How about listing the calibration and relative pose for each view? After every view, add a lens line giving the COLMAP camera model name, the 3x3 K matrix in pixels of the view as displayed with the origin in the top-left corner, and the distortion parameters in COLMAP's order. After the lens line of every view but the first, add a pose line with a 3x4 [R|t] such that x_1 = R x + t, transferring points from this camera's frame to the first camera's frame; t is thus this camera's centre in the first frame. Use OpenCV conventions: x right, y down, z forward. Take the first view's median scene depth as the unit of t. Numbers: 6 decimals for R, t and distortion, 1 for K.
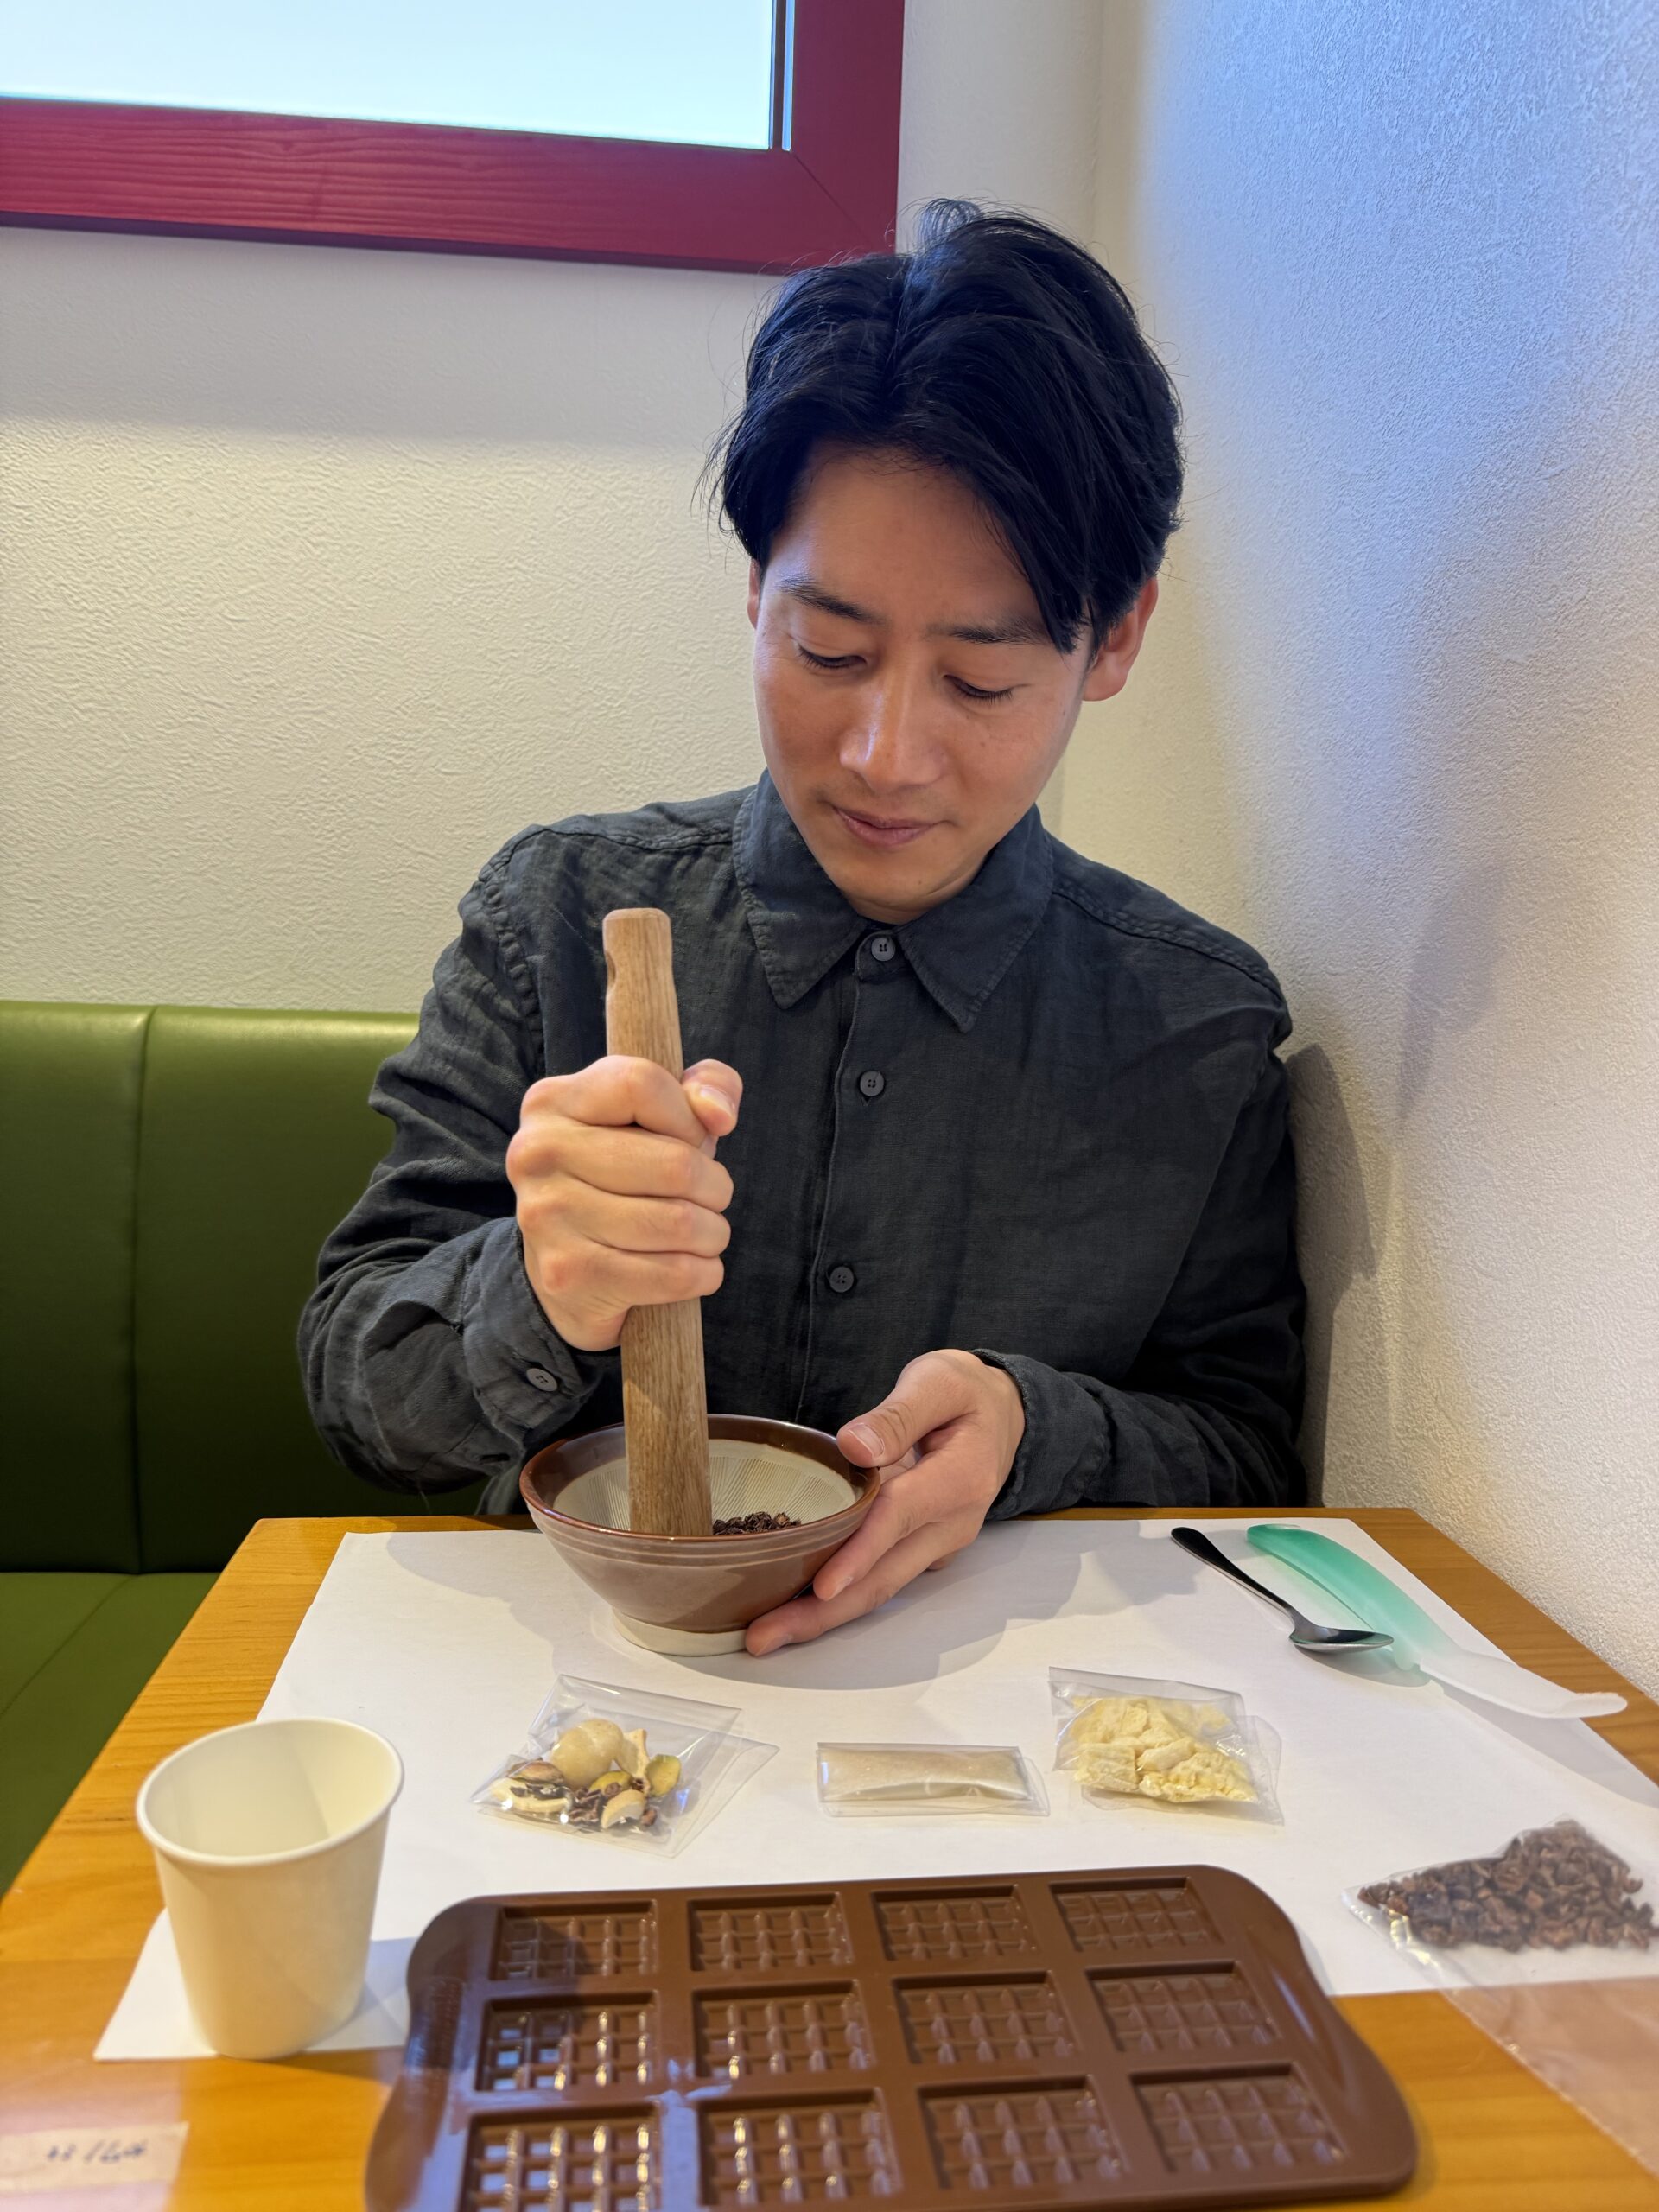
lens RADIAL K [[1573.4, 0, 830.3], [0, 1573.4, 1104.5], [0, 0, 1]] dist [-0.049407, -0.011564]
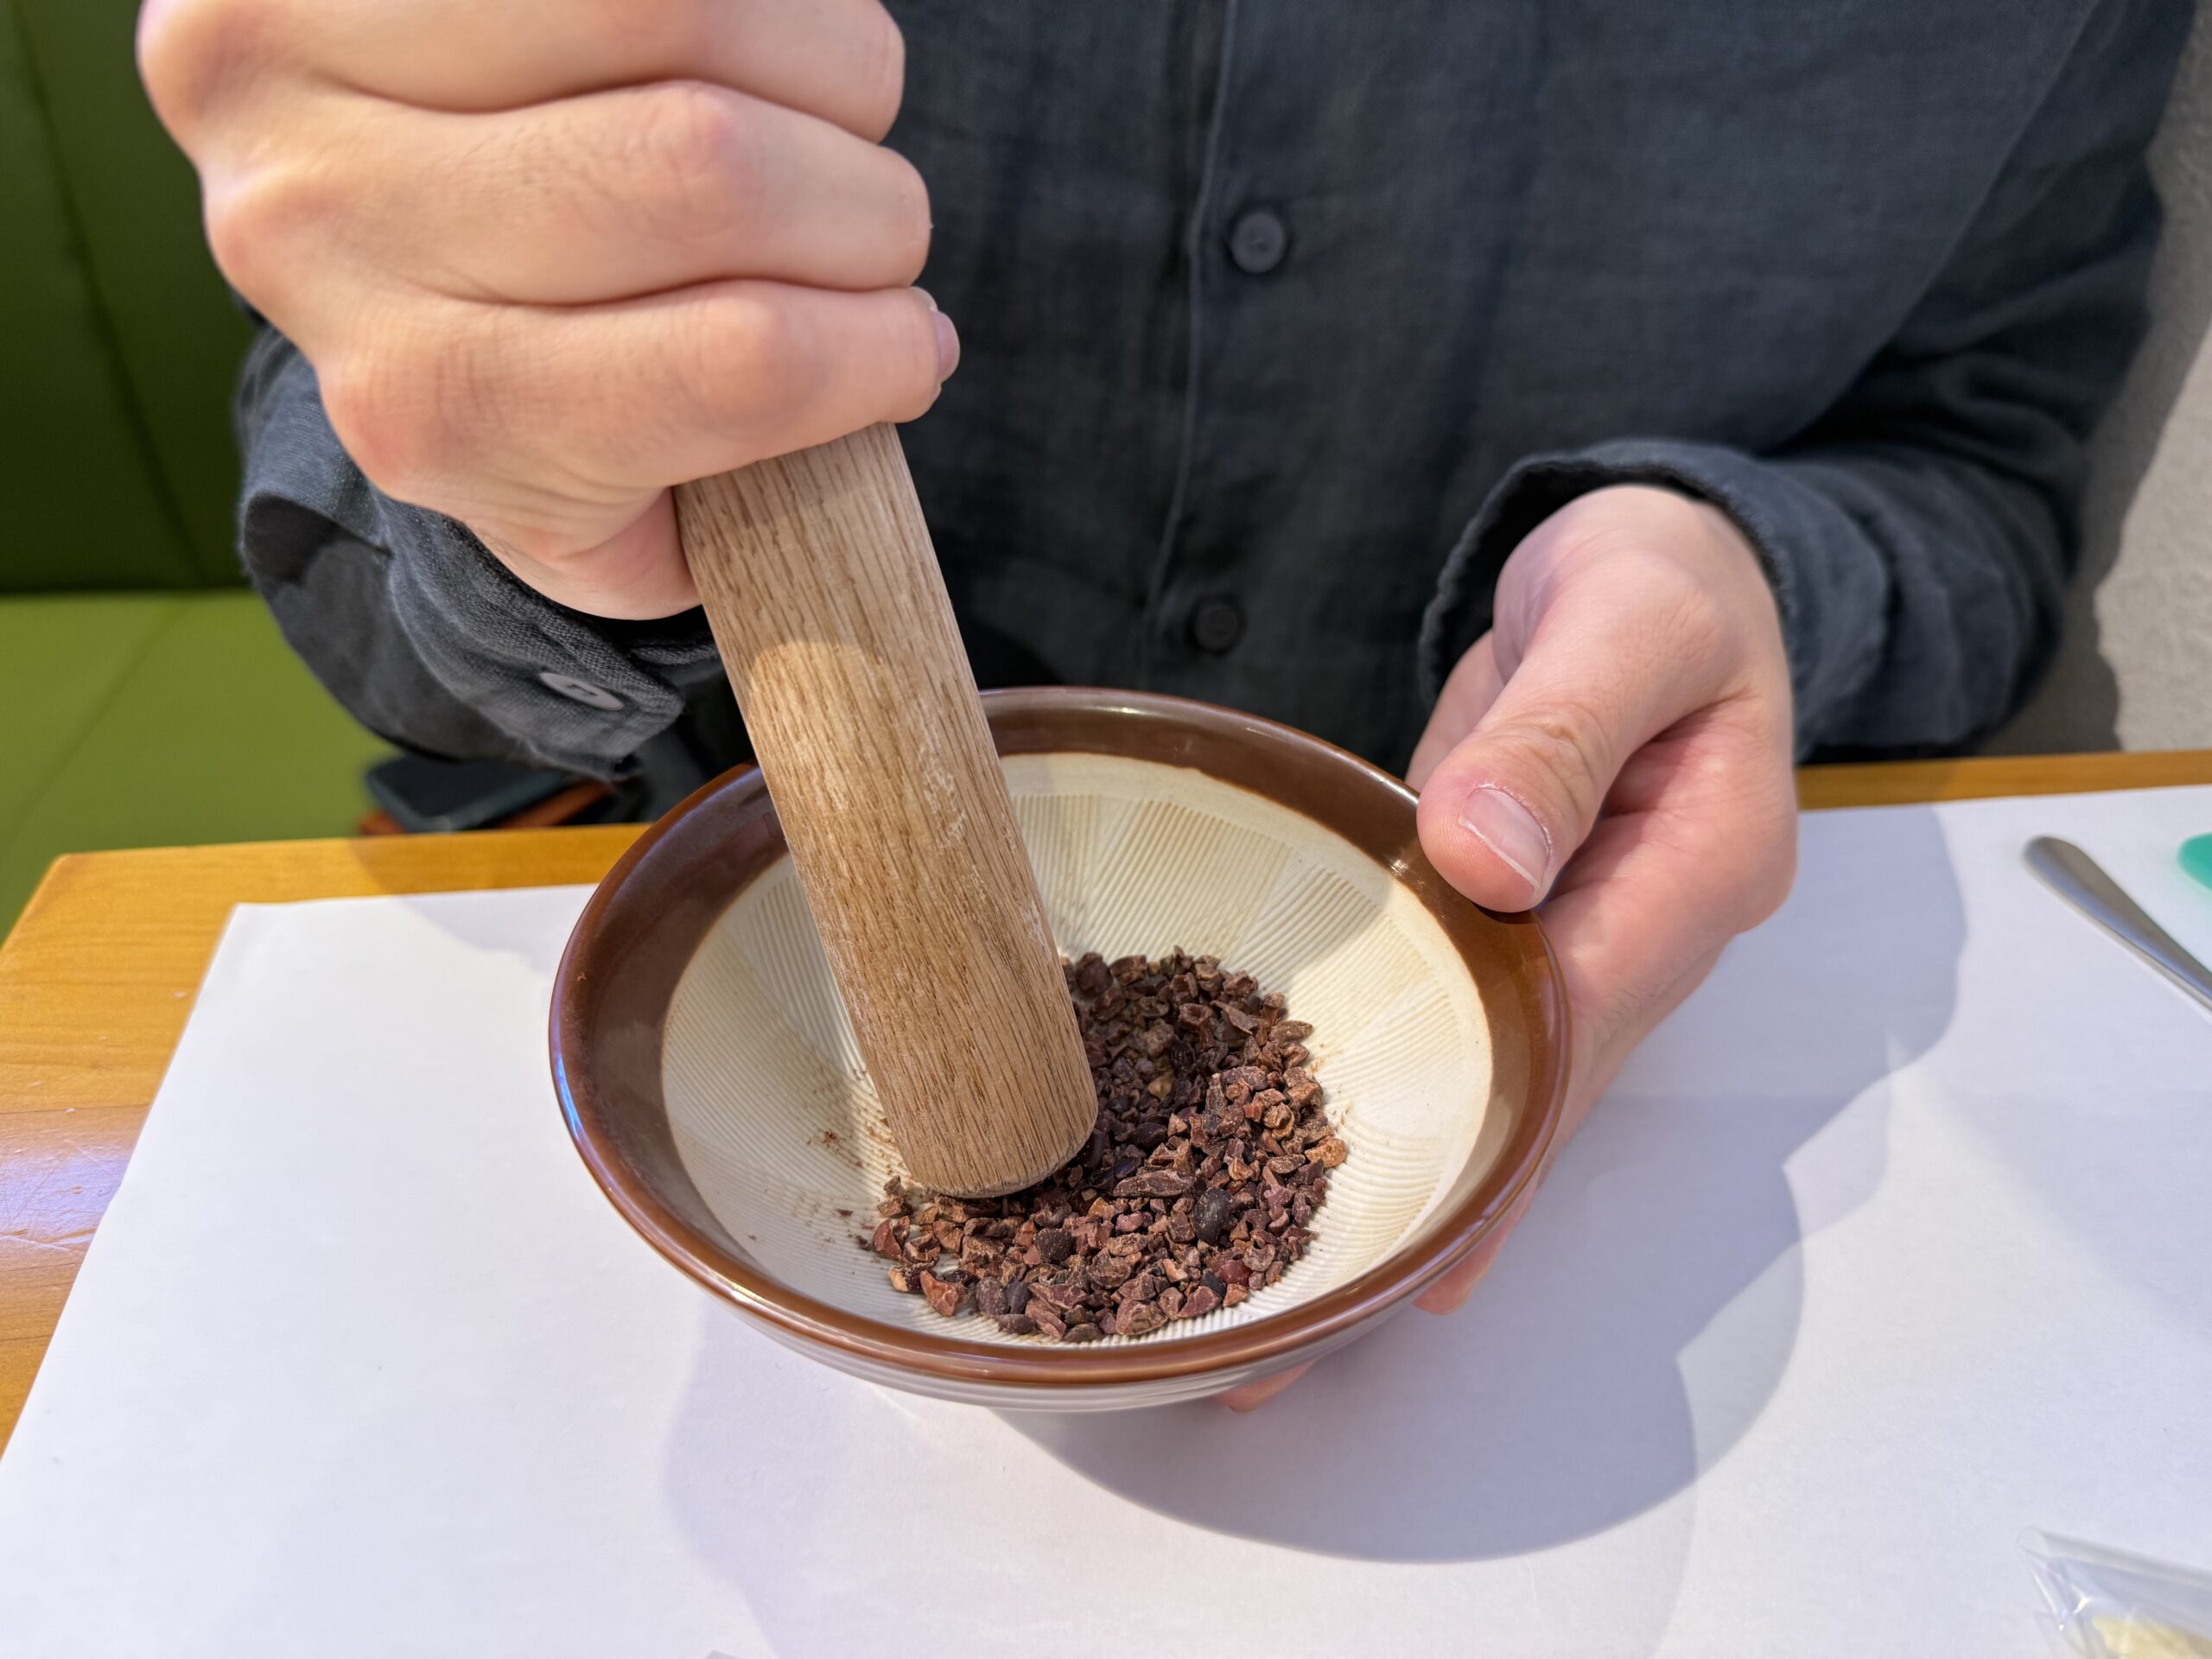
lens RADIAL K [[1573.4, 0, 1094.0], [0, 1573.4, 831.3], [0, 0, 1]] dist [-0.049407, -0.011564]
pose [[0.998653, -0.034404, -0.038851, -0.029131], [0.049494, 0.856473, 0.513814, 0.022992], [0.015598, -0.515045, 0.857022, 0.522404]]
